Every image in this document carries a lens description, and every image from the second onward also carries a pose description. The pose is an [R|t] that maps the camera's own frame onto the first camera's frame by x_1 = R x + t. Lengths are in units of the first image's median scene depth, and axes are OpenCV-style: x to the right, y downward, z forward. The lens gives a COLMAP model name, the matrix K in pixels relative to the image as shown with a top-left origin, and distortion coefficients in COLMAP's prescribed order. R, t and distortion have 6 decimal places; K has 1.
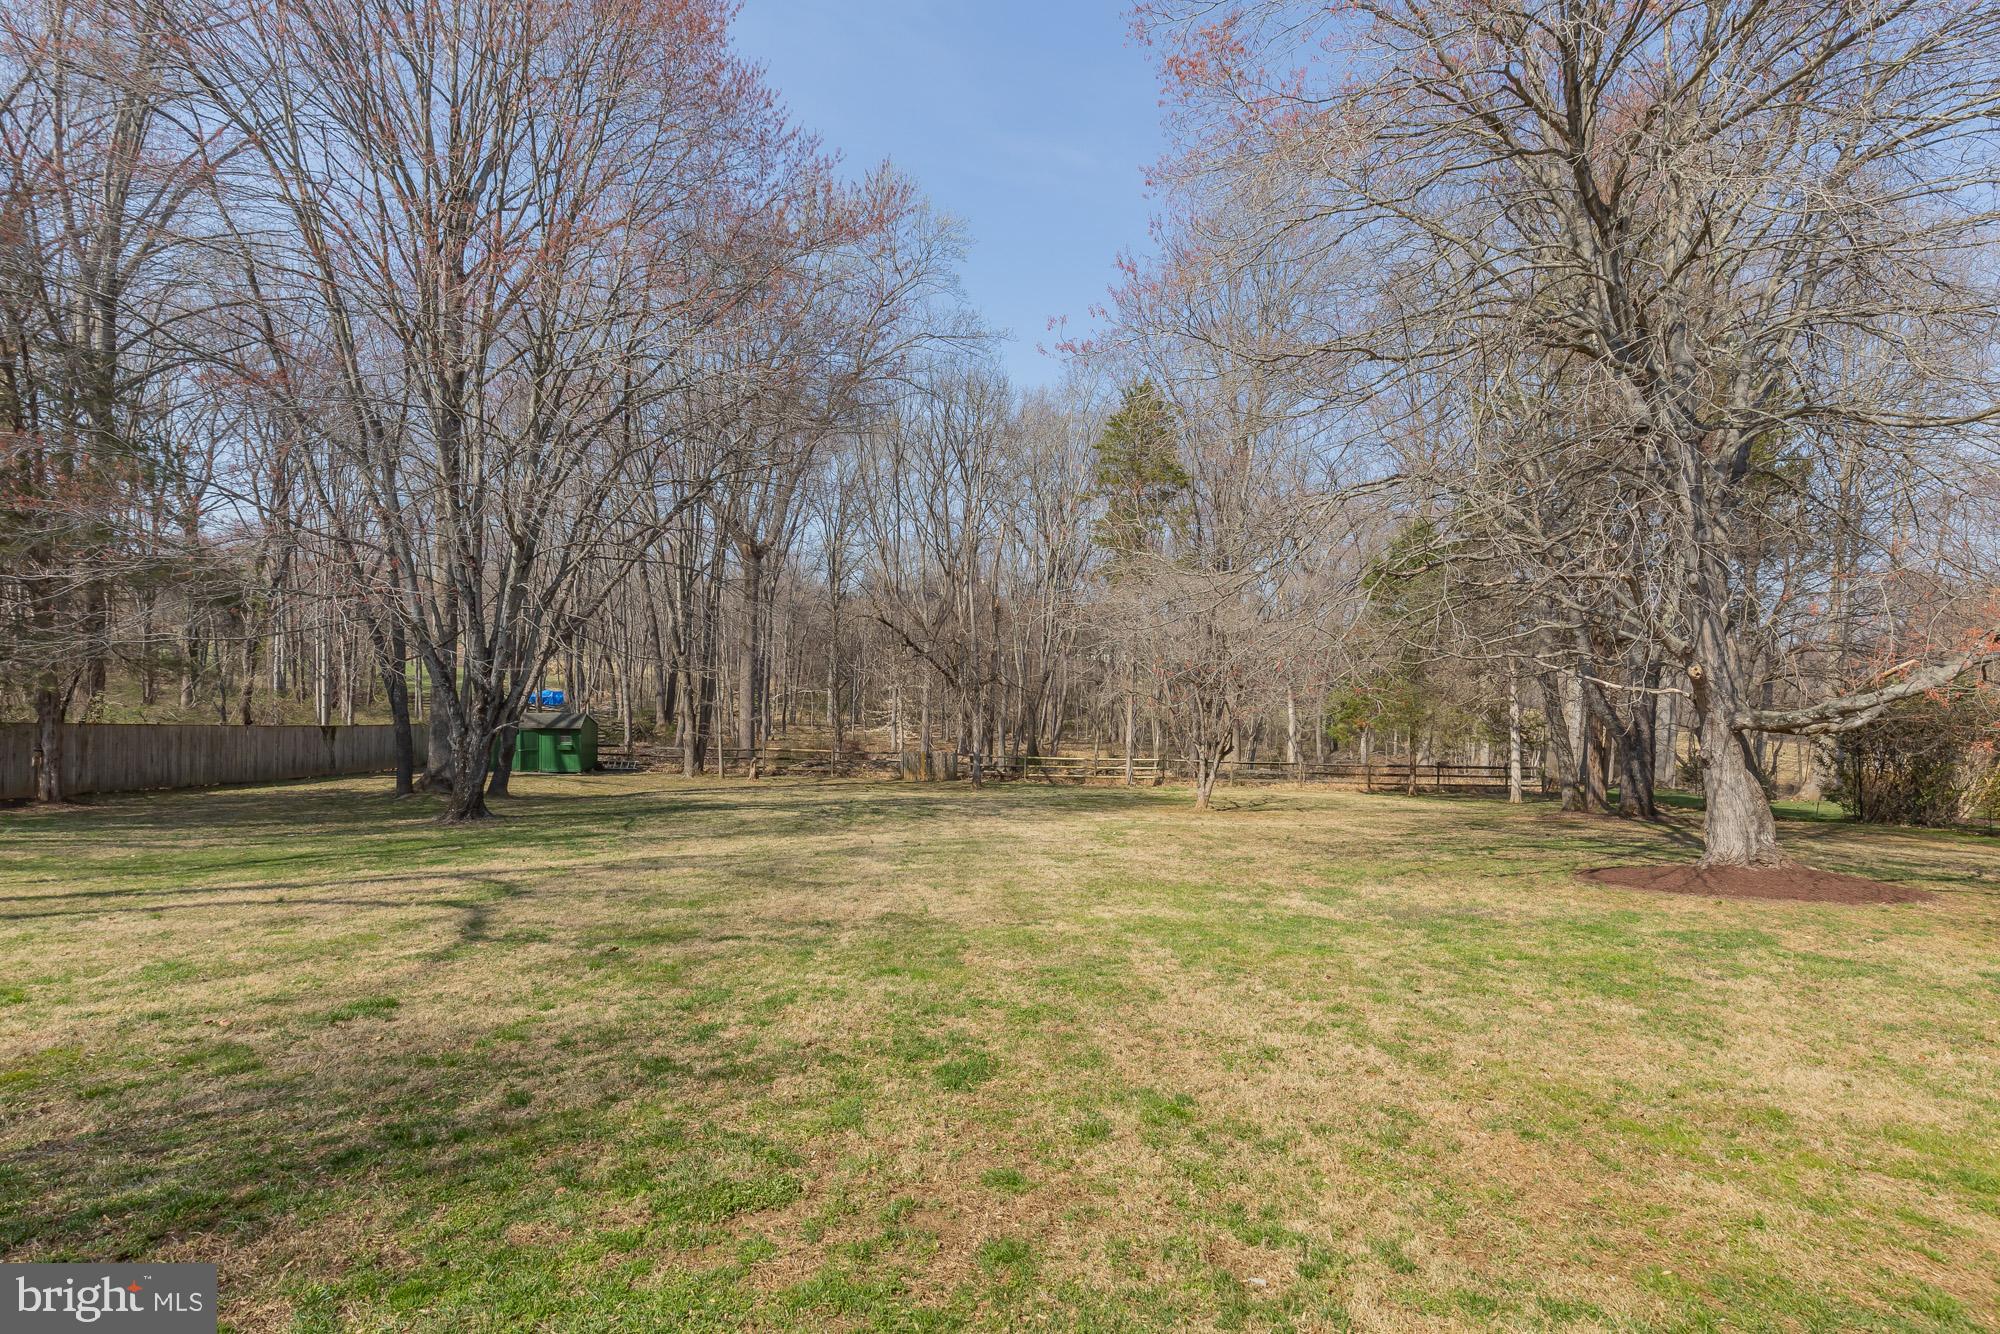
lens RADIAL K [[919.7, 0, 972.5], [0, 919.7, 690.2], [0, 0, 1]] dist [0.002475, 0.000392]
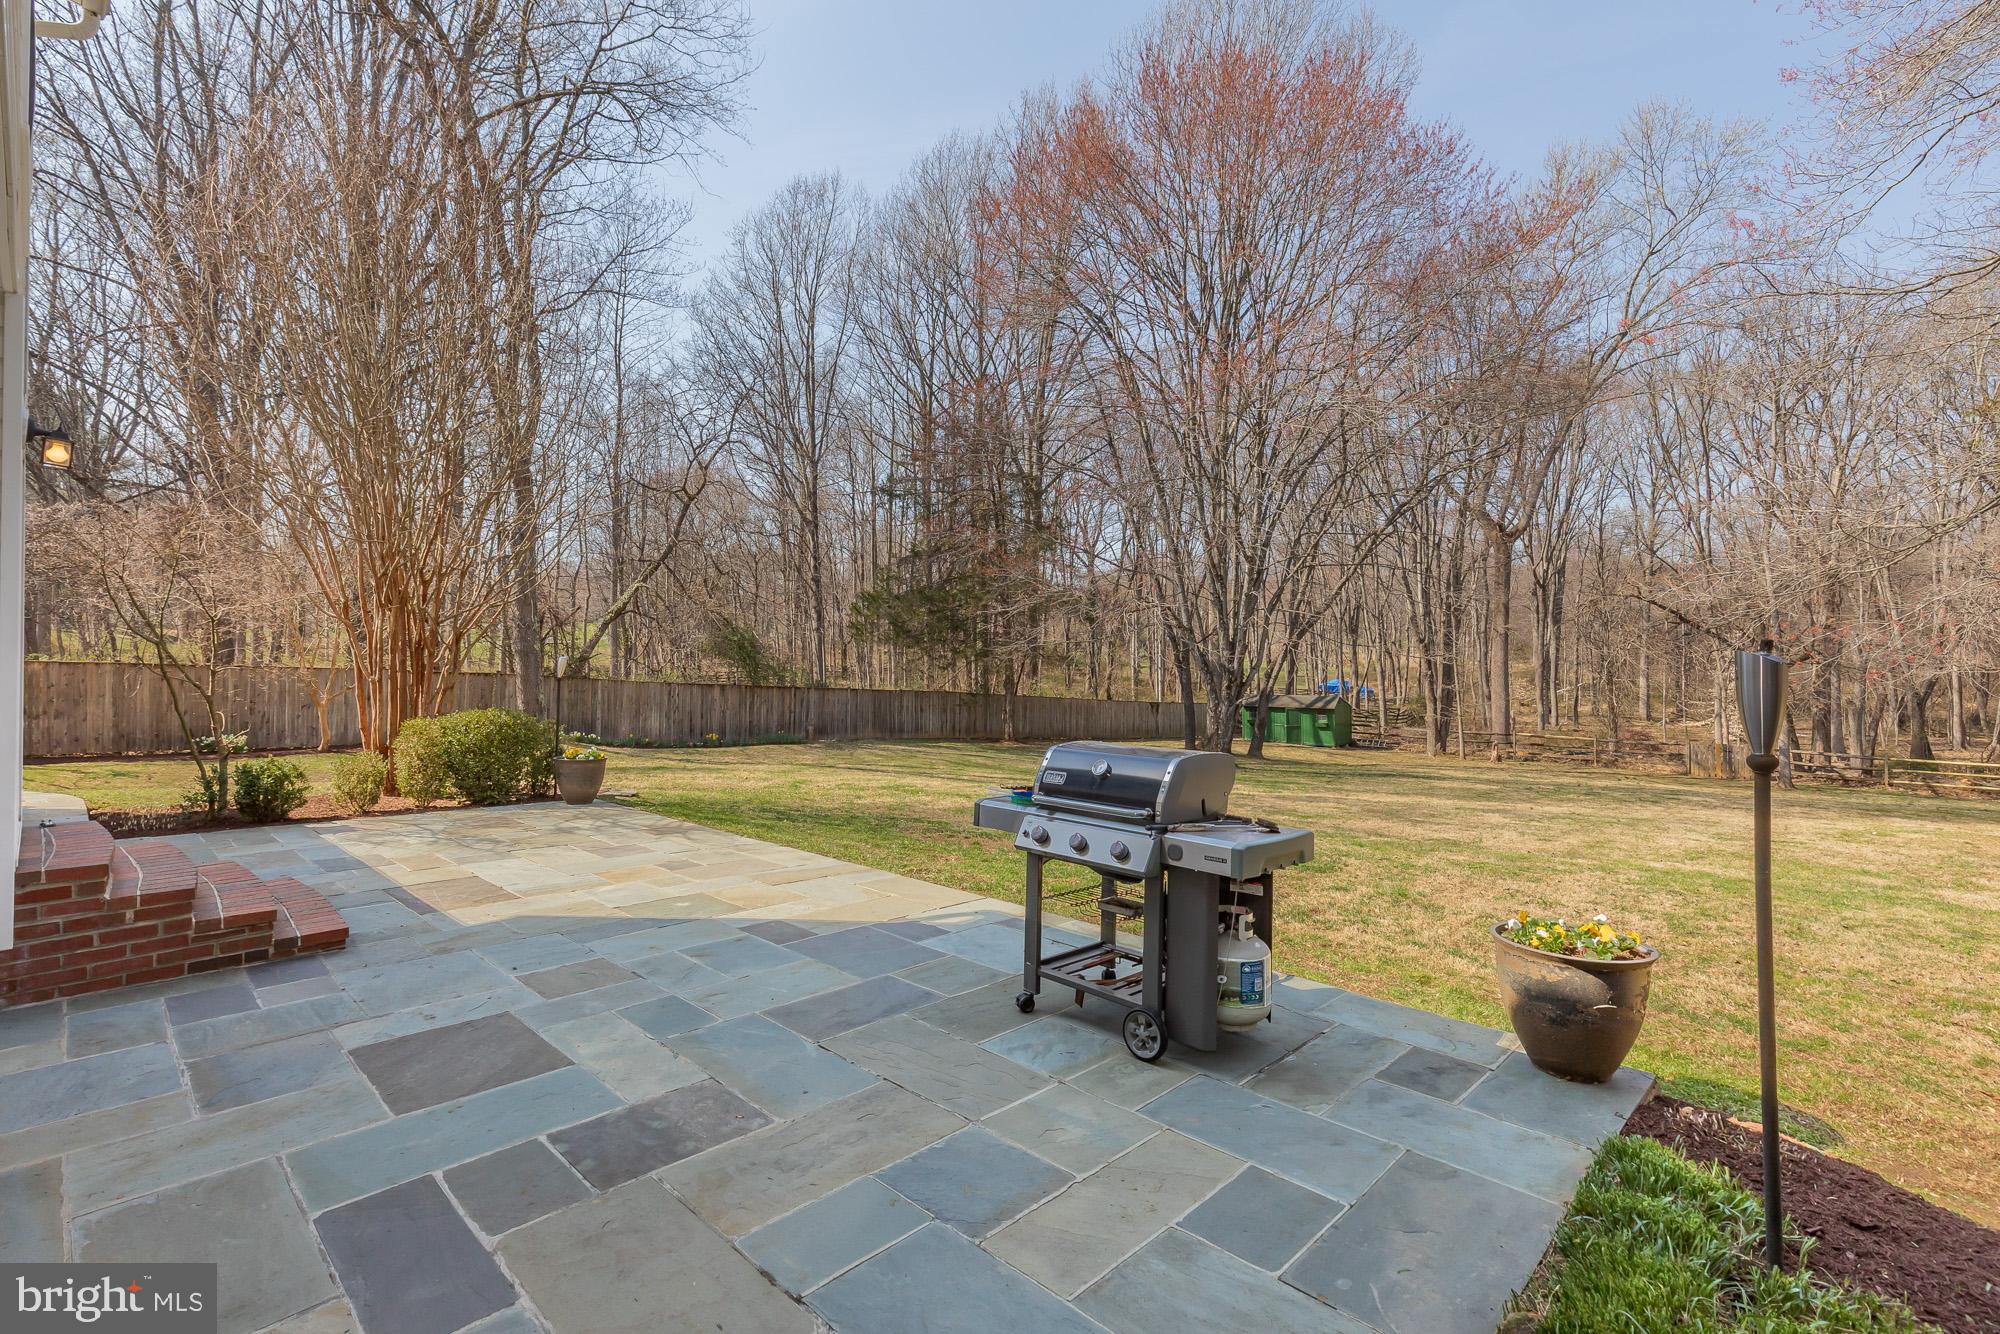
lens RADIAL K [[919.7, 0, 1003.7], [0, 919.7, 667.6], [0, 0, 1]] dist [0.002475, 0.000392]
pose [[0.682020, -0.016036, -0.731158, 0.143772], [0.002537, 0.999805, -0.019561, 0.011095], [0.731329, 0.011485, 0.681928, -0.103260]]
